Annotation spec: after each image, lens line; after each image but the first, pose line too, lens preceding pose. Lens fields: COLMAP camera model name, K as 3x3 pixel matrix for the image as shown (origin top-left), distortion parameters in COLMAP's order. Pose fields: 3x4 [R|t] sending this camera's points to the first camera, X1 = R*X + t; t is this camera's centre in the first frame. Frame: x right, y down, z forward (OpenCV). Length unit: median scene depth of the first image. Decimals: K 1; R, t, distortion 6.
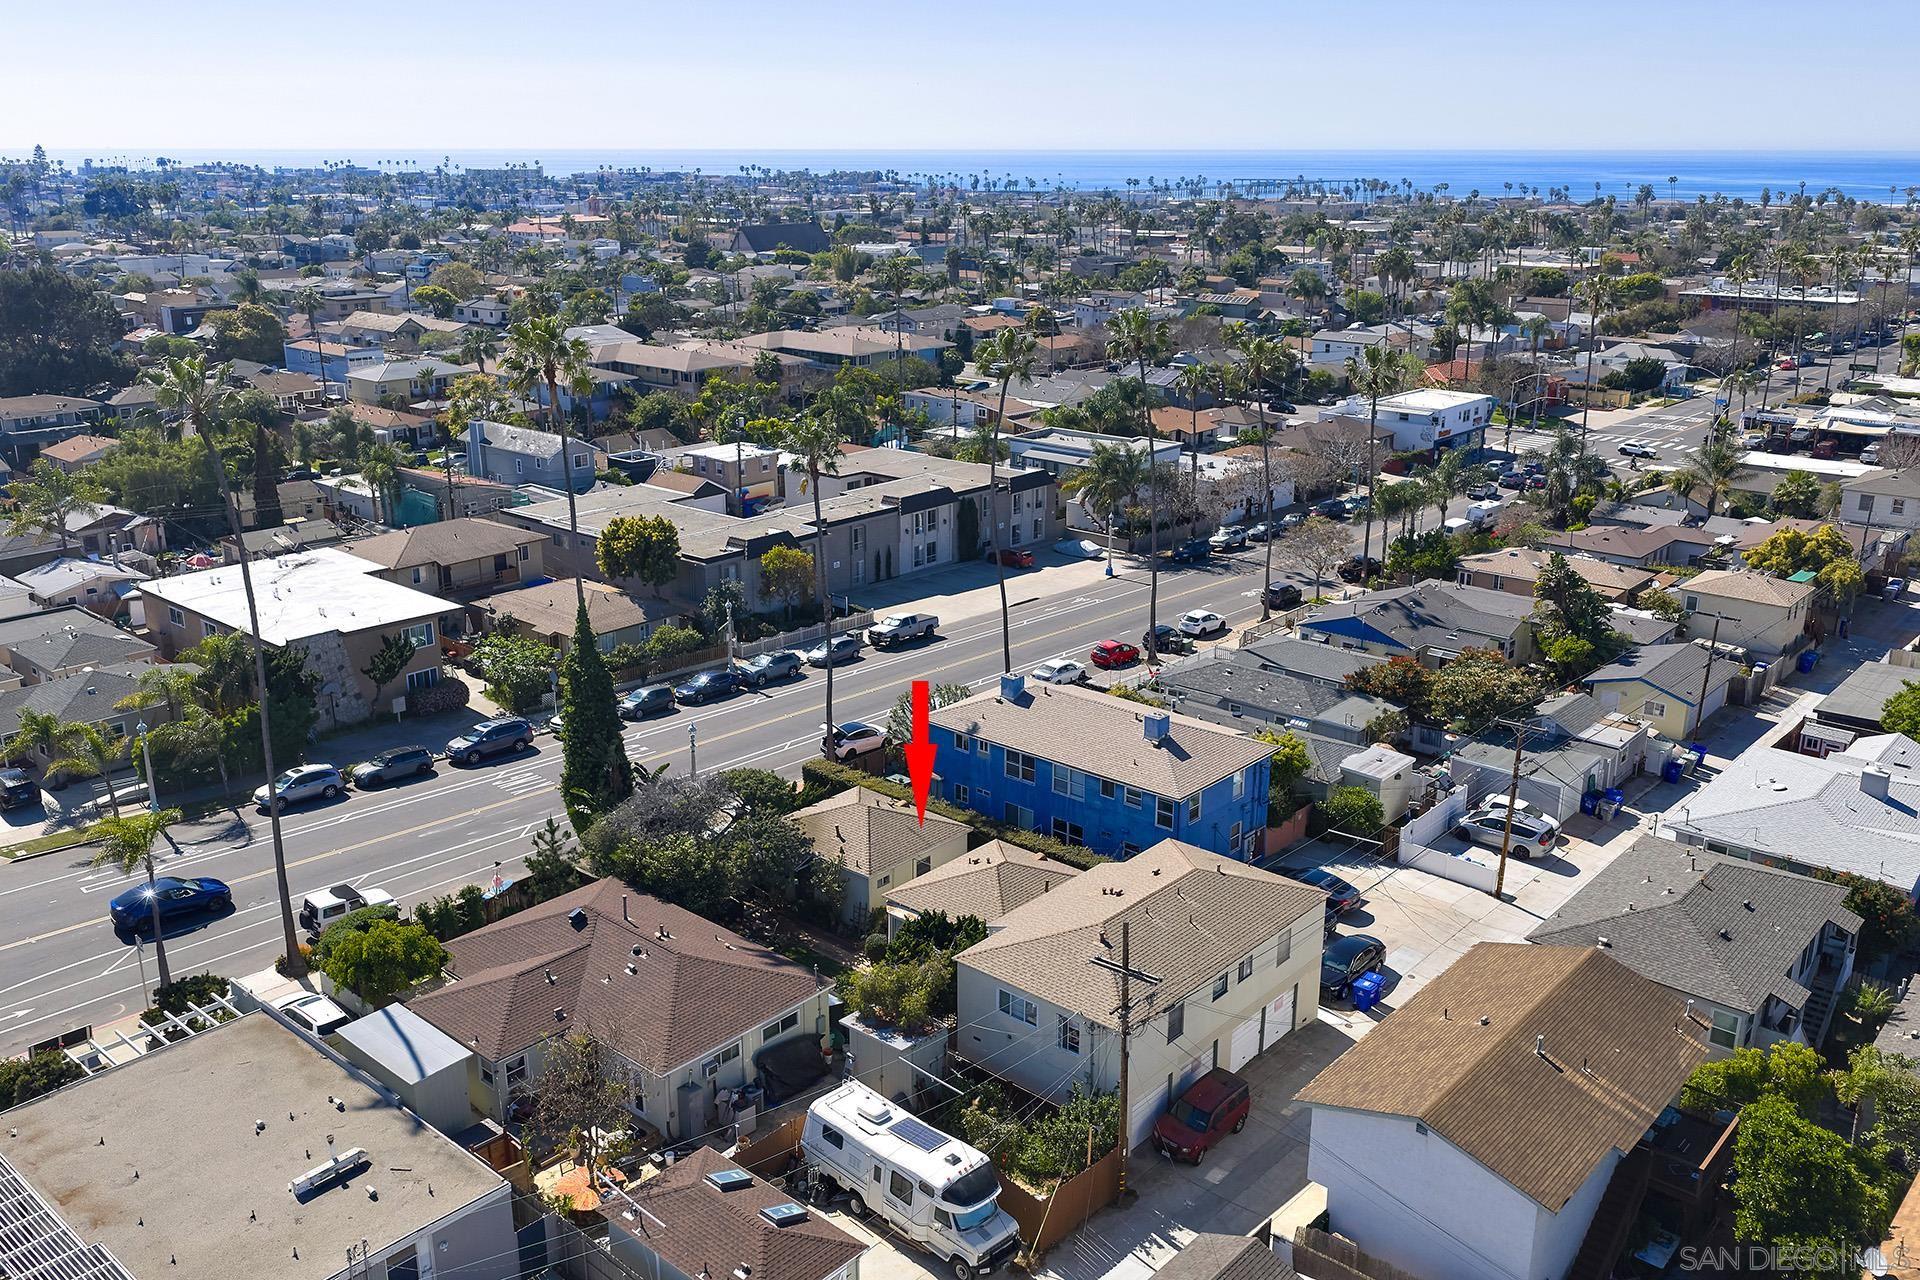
lens RADIAL K [[1561.5, 0, 960.0], [0, 1561.5, 640.0], [0, 0, 1]] dist [0.014844, -0.016693]
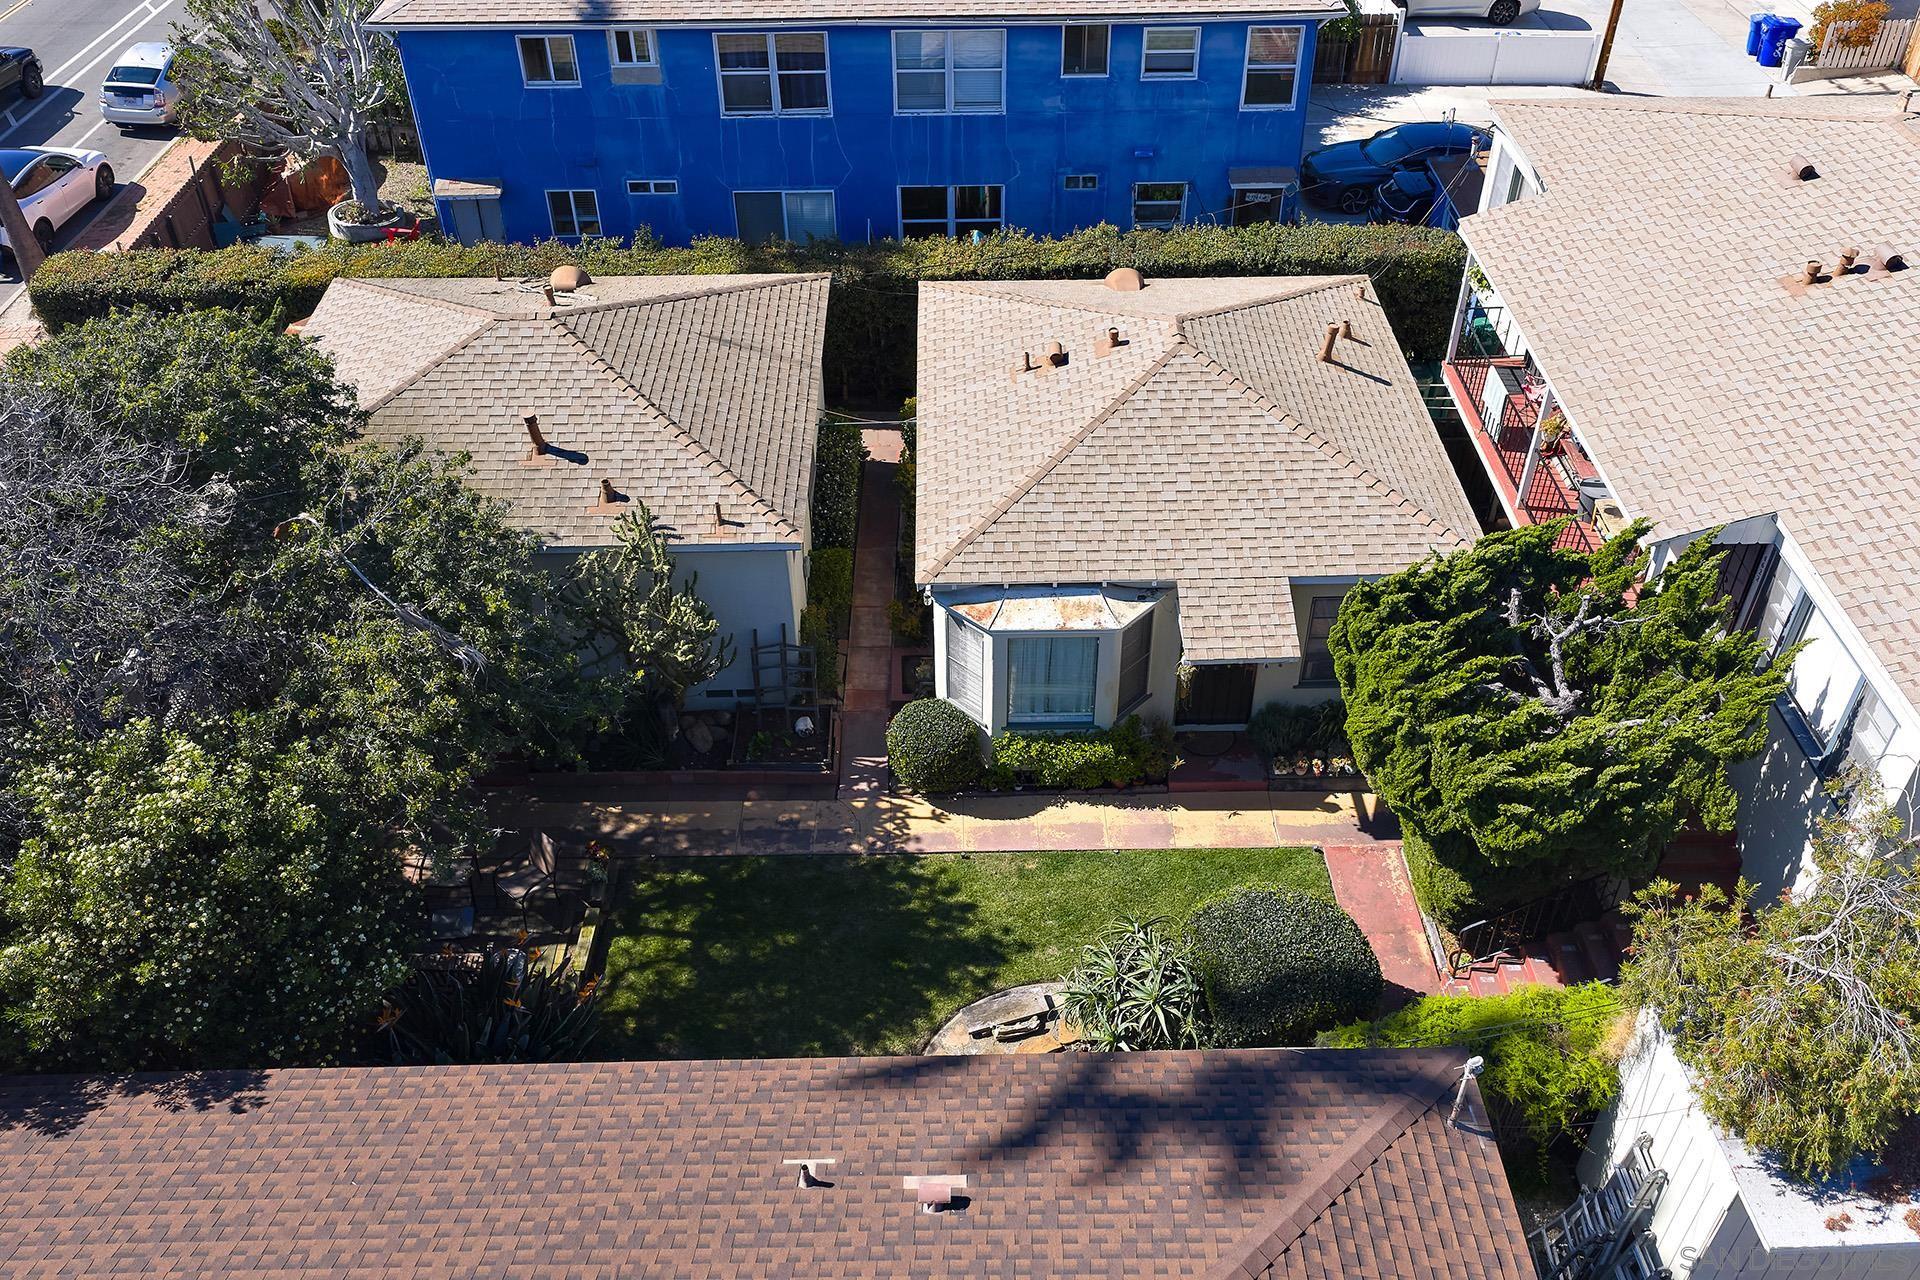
lens RADIAL K [[1606.6, 0, 991.1], [0, 1606.6, 639.0], [0, 0, 1]] dist [0.001575, -0.004492]
pose [[0.734821, -0.436561, 0.519088, -0.144121], [0.206183, 0.872880, 0.442232, 0.036373], [-0.646163, -0.217935, 0.731422, 0.582450]]
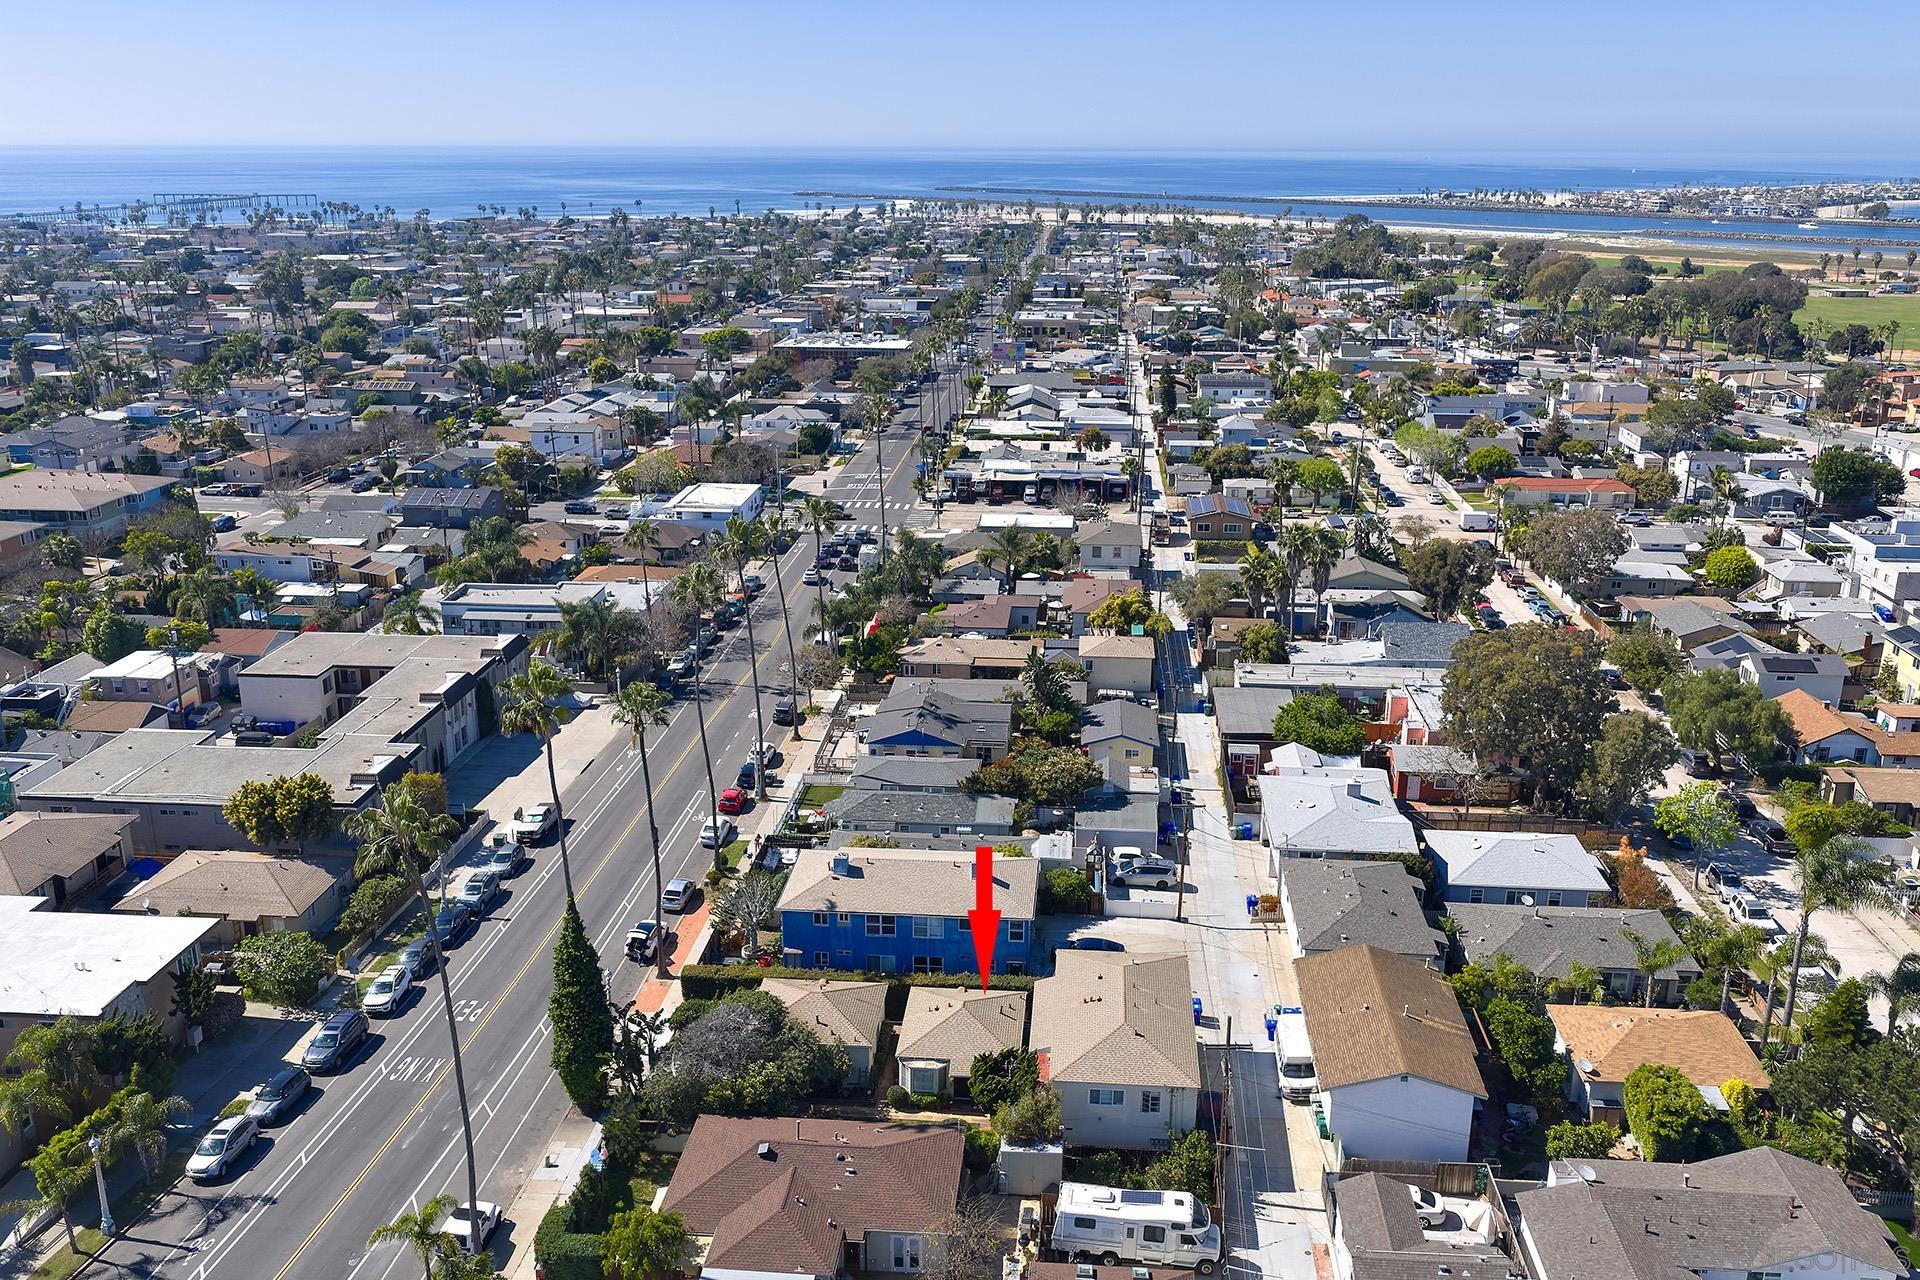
lens RADIAL K [[1561.5, 0, 960.0], [0, 1561.5, 640.0], [0, 0, 1]] dist [0.014844, -0.016693]
pose [[0.807122, -0.177254, 0.563147, -0.506002], [0.179919, 0.982341, 0.051331, -0.174398], [-0.562301, 0.059891, 0.824761, -0.092585]]
